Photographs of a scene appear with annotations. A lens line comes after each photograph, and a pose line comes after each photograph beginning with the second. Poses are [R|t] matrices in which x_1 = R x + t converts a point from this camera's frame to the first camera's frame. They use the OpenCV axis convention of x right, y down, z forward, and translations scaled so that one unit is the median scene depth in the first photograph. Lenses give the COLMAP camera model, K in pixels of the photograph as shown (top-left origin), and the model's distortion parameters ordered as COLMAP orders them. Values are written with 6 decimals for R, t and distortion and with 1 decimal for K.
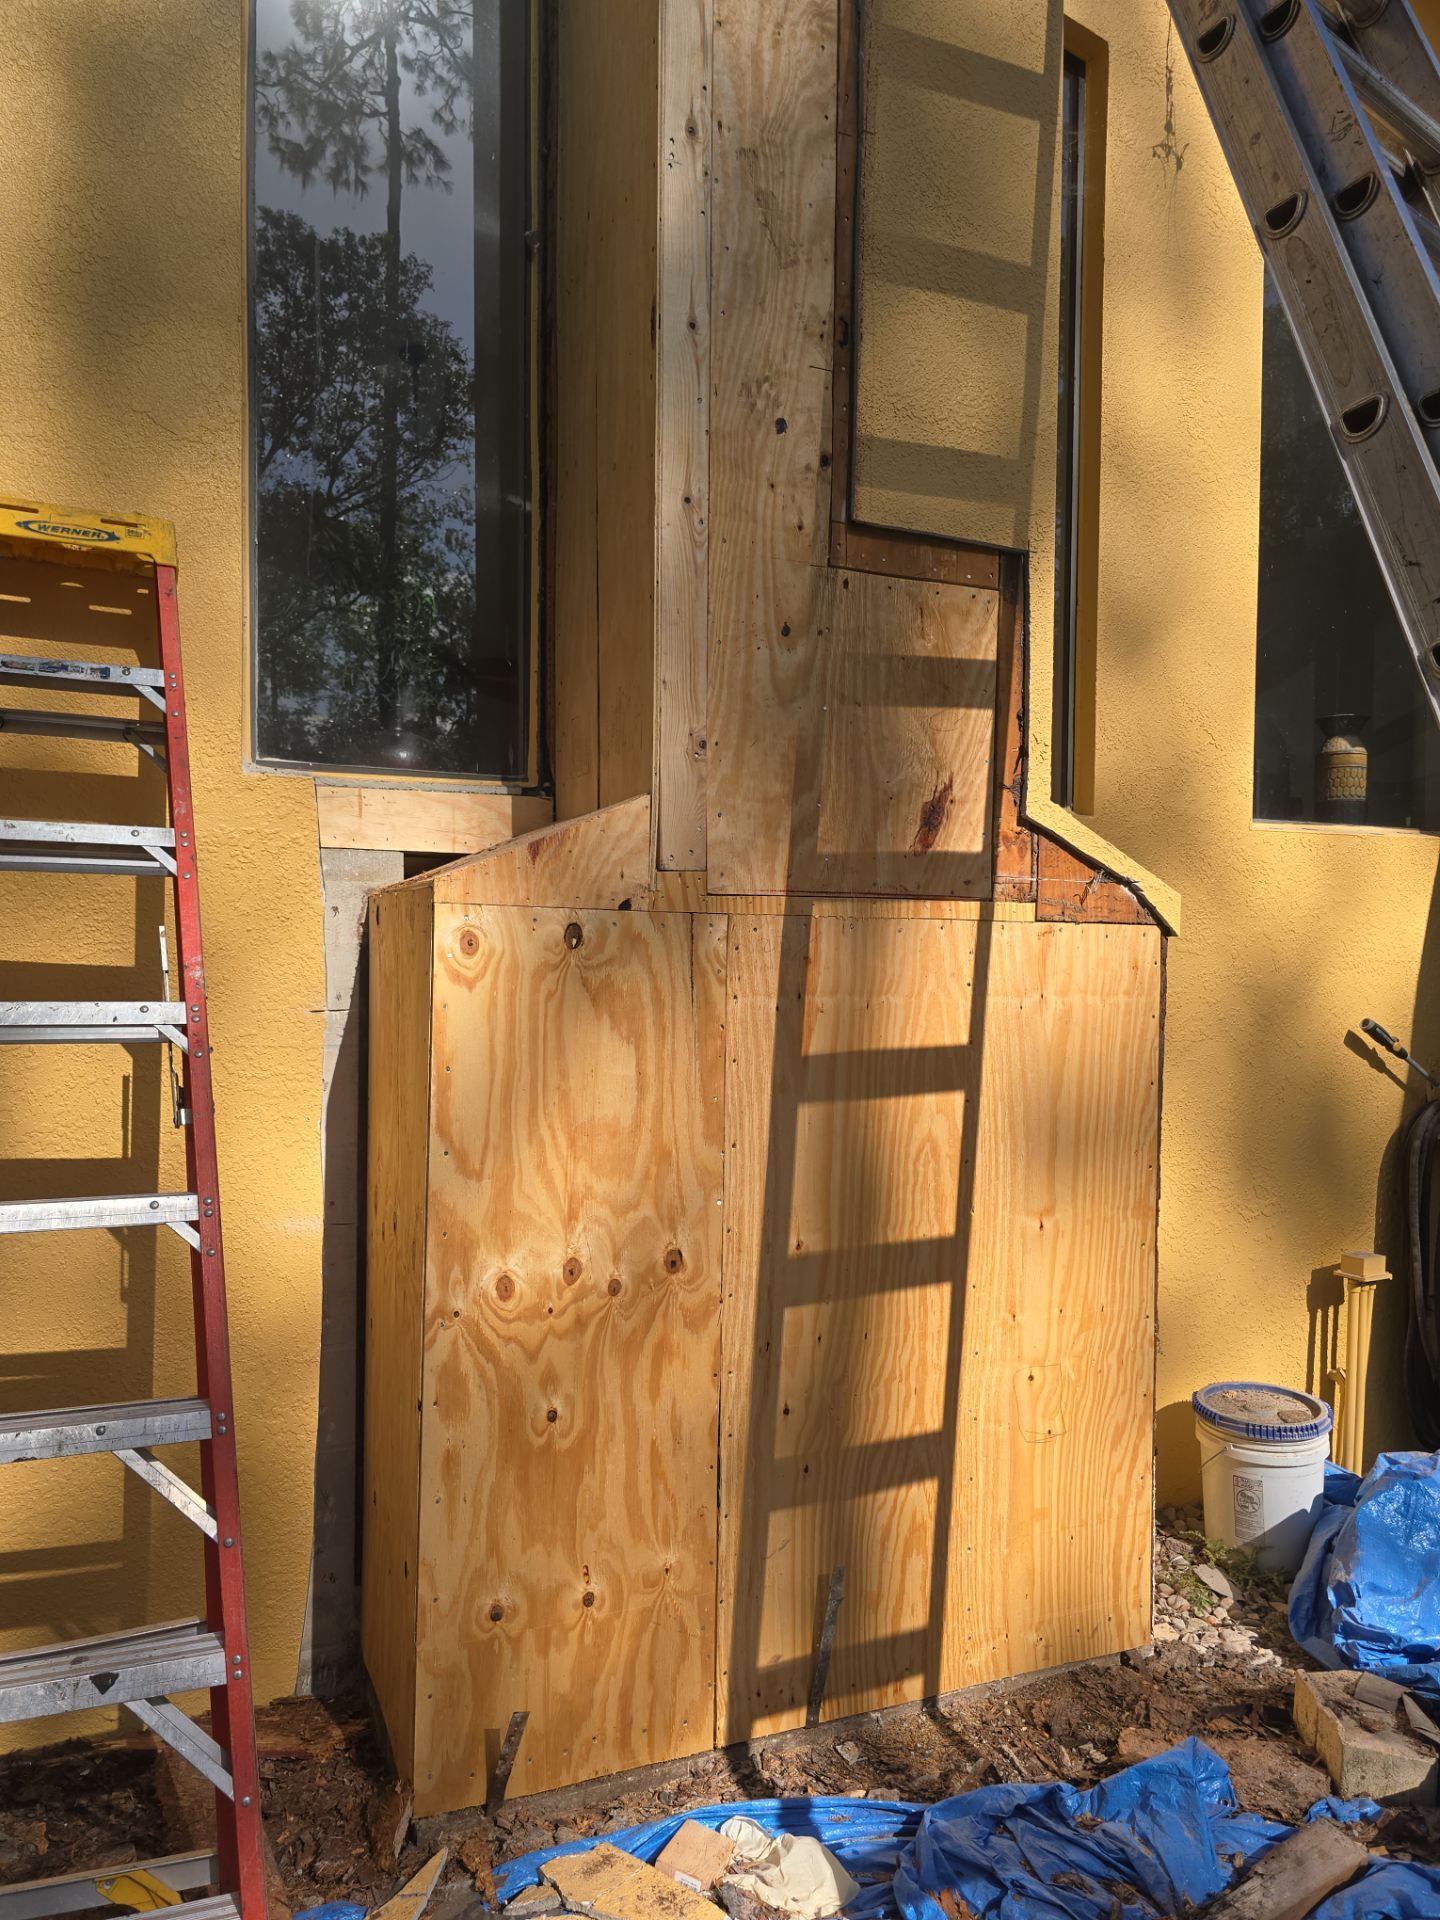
lens RADIAL K [[1299.2, 0, 709.8], [0, 1299.2, 966.5], [0, 0, 1]] dist [0.066886, -0.060759]
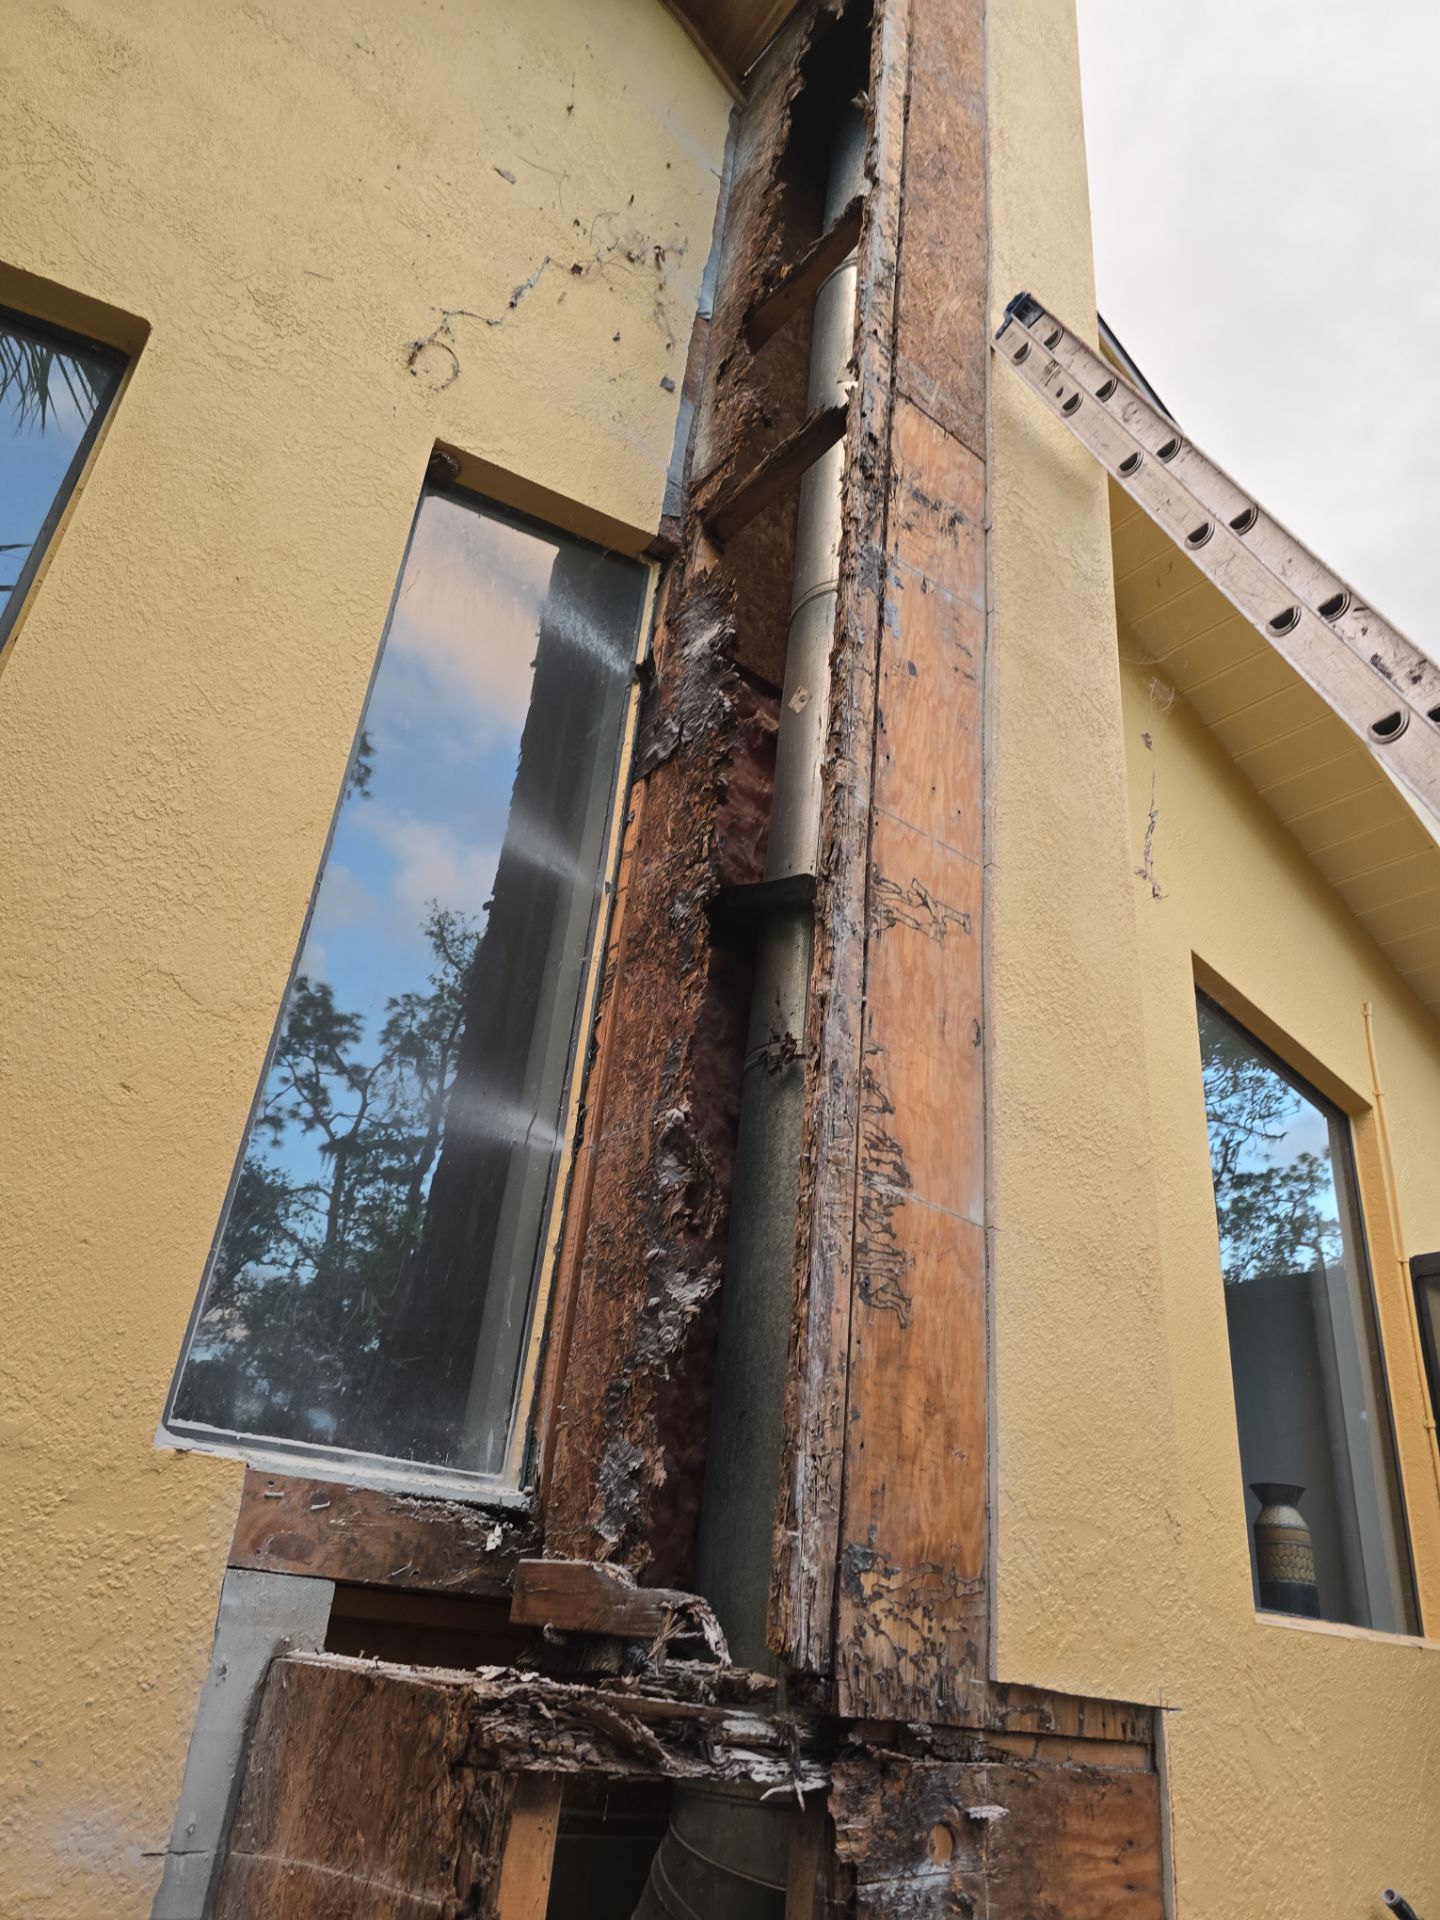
lens RADIAL K [[1287.4, 0, 720.0], [0, 1287.4, 964.0], [0, 0, 1]] dist [0.061821, -0.059016]
pose [[0.964973, 0.187963, 0.183023, -0.255187], [-0.081051, 0.877093, -0.473433, -0.072075], [-0.249516, 0.442016, 0.861605, 0.220373]]
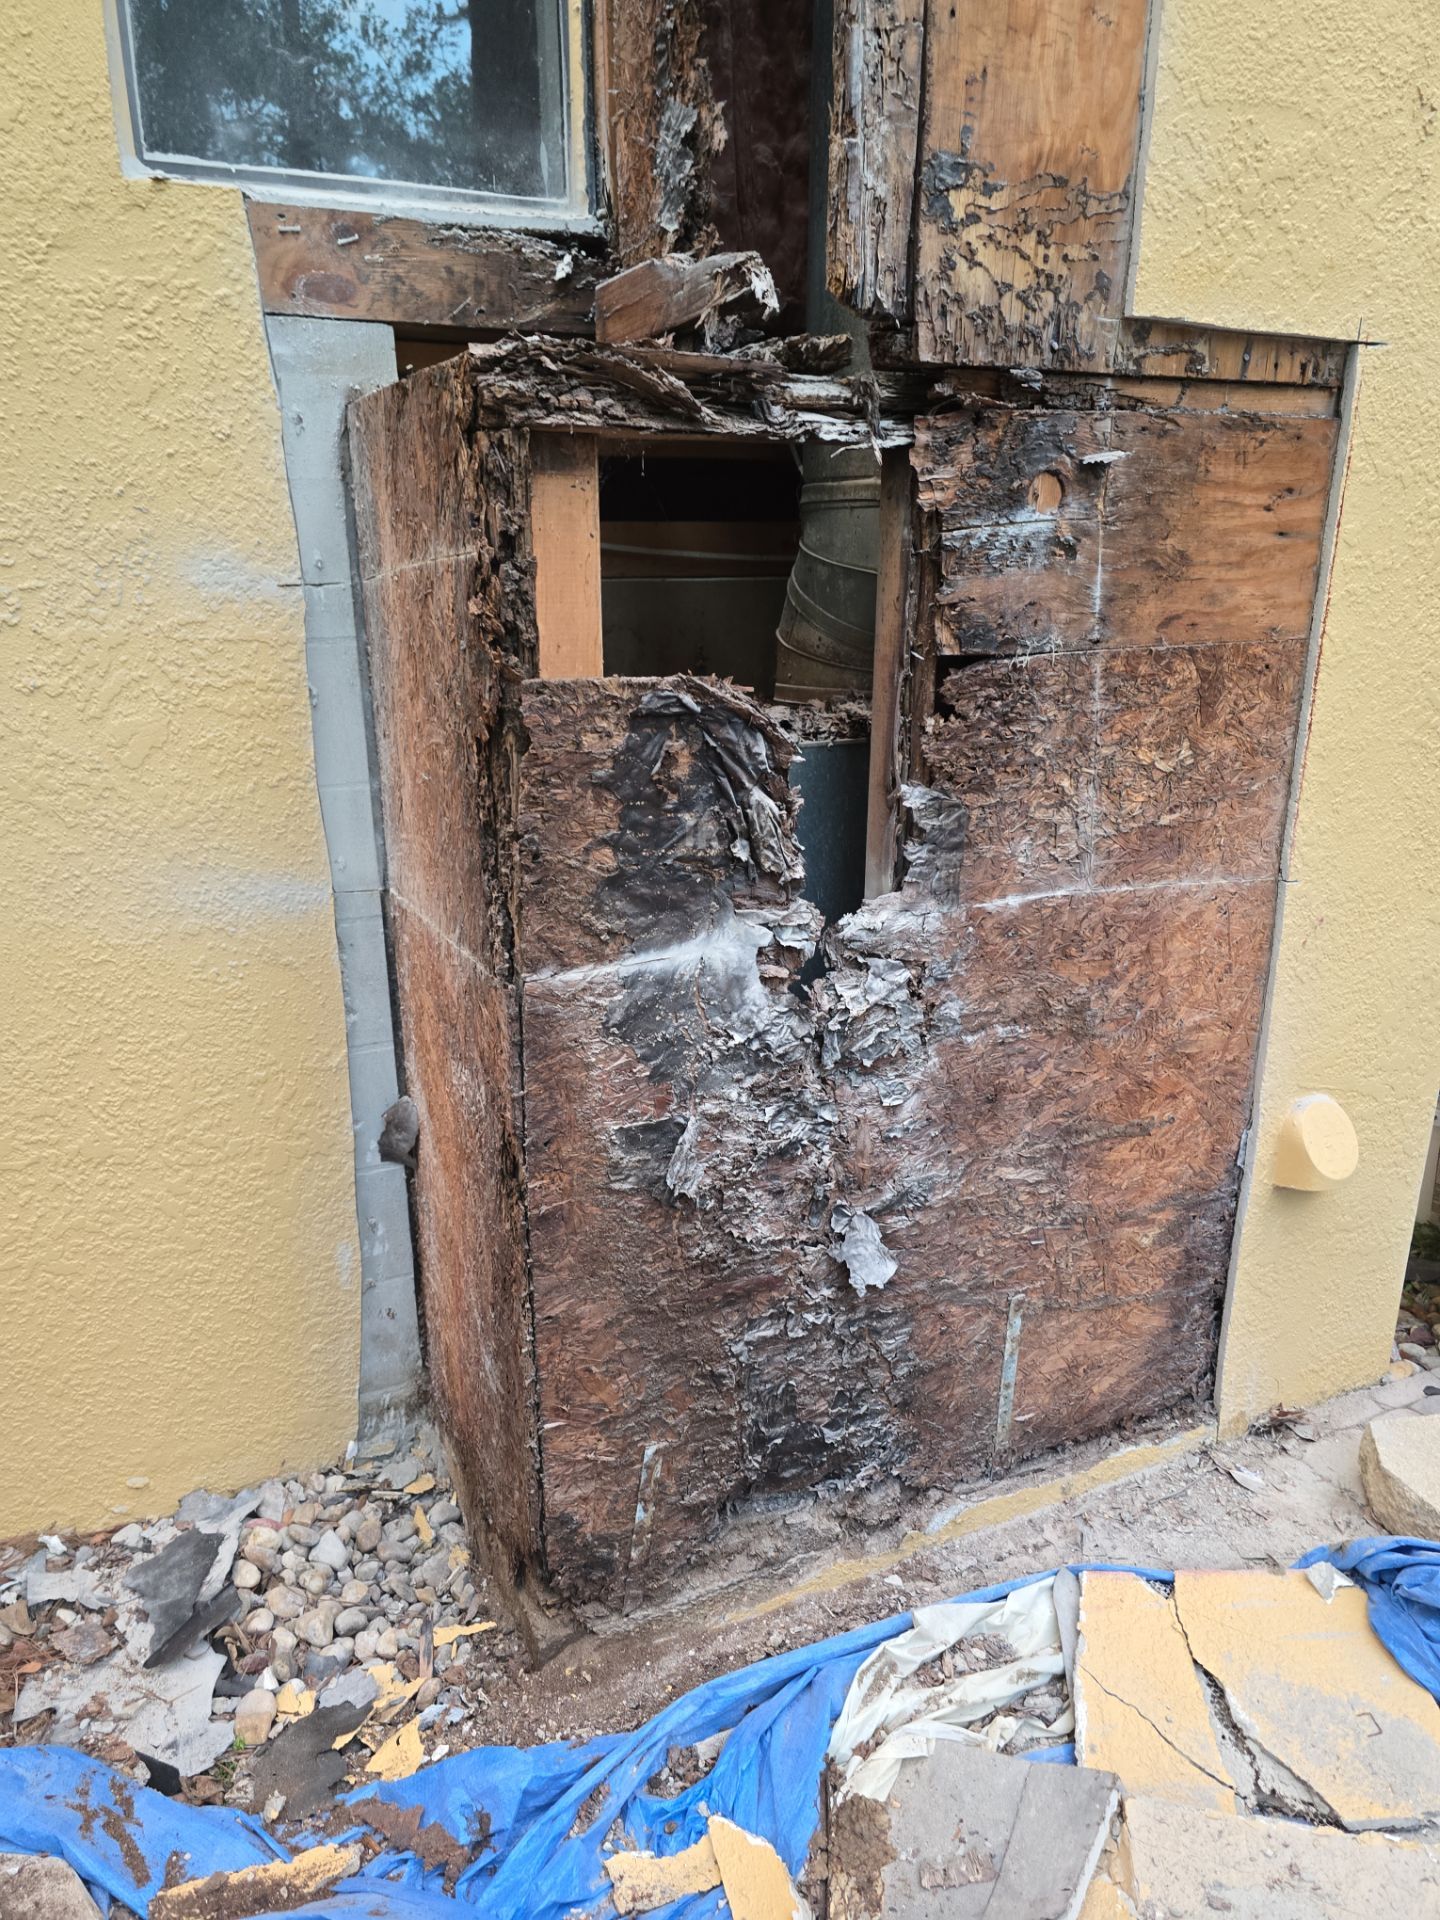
lens RADIAL K [[1290.9, 0, 714.6], [0, 1290.9, 964.1], [0, 0, 1]] dist [0.065726, -0.063902]
pose [[0.999552, -0.022393, 0.019875, -0.108841], [0.015583, 0.955890, 0.293311, 0.029295], [-0.025567, -0.292870, 0.955810, 0.321395]]
